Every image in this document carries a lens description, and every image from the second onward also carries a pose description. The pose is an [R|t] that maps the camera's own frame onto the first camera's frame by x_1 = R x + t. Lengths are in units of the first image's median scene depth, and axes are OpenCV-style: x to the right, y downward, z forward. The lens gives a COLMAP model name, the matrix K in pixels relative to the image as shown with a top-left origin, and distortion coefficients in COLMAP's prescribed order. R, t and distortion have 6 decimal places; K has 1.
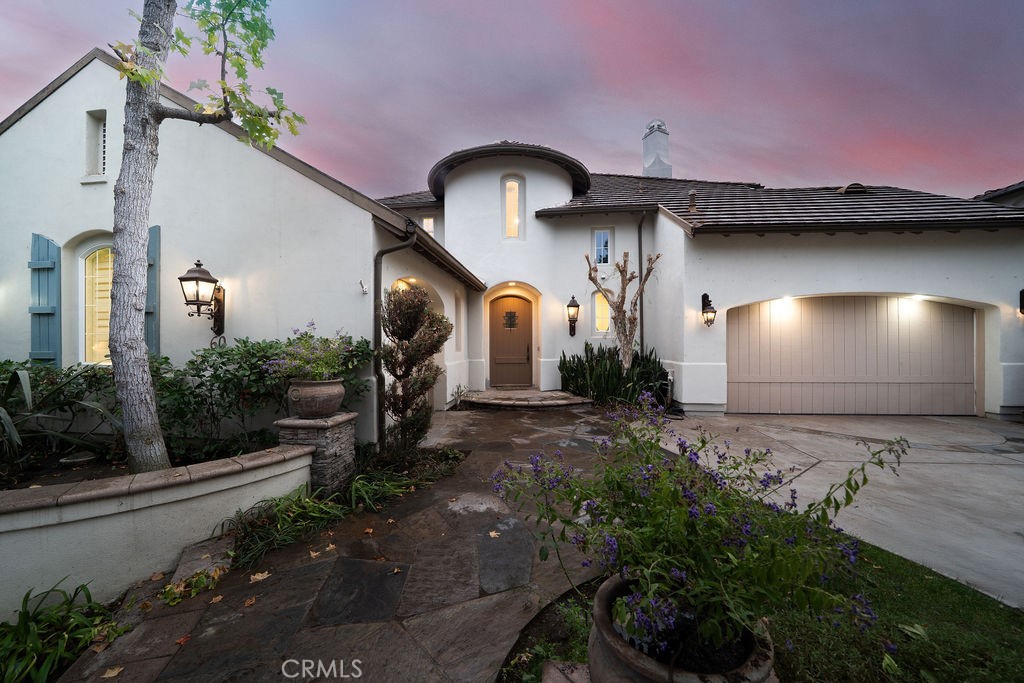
lens RADIAL K [[362.3, 0, 512.0], [0, 362.3, 341.5], [0, 0, 1]] dist [-0.015403, 0.000117]
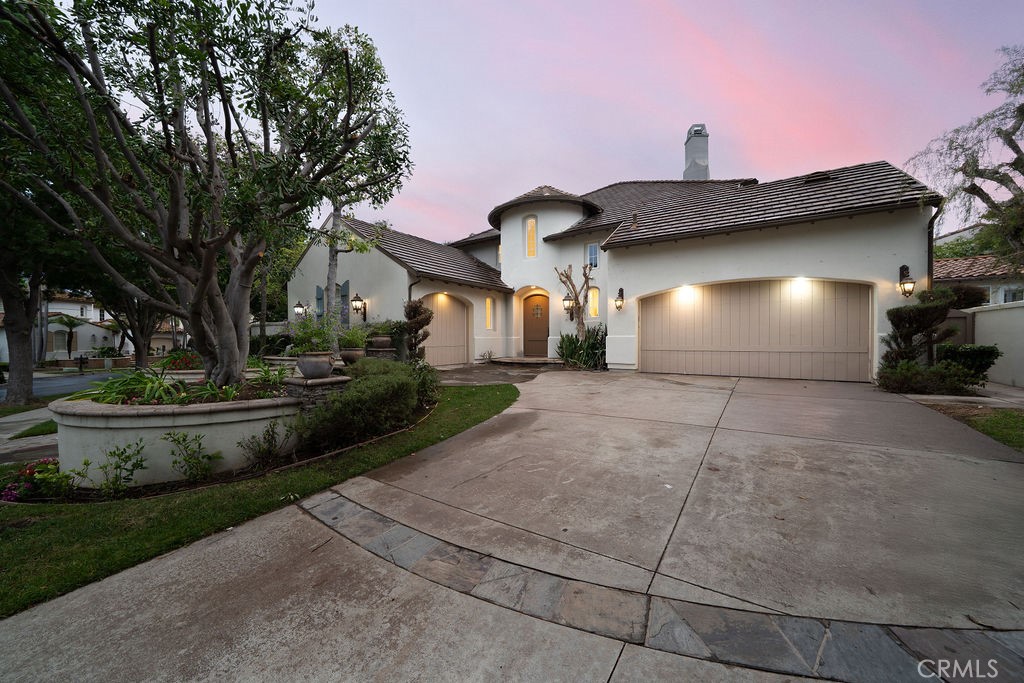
lens RADIAL K [[362.3, 0, 512.0], [0, 362.3, 341.5], [0, 0, 1]] dist [-0.015403, 0.000117]
pose [[0.880421, 0.003061, -0.474183, 0.819437], [0.004821, 0.999870, 0.015407, 0.056260], [0.474168, -0.015850, 0.880292, -0.479319]]
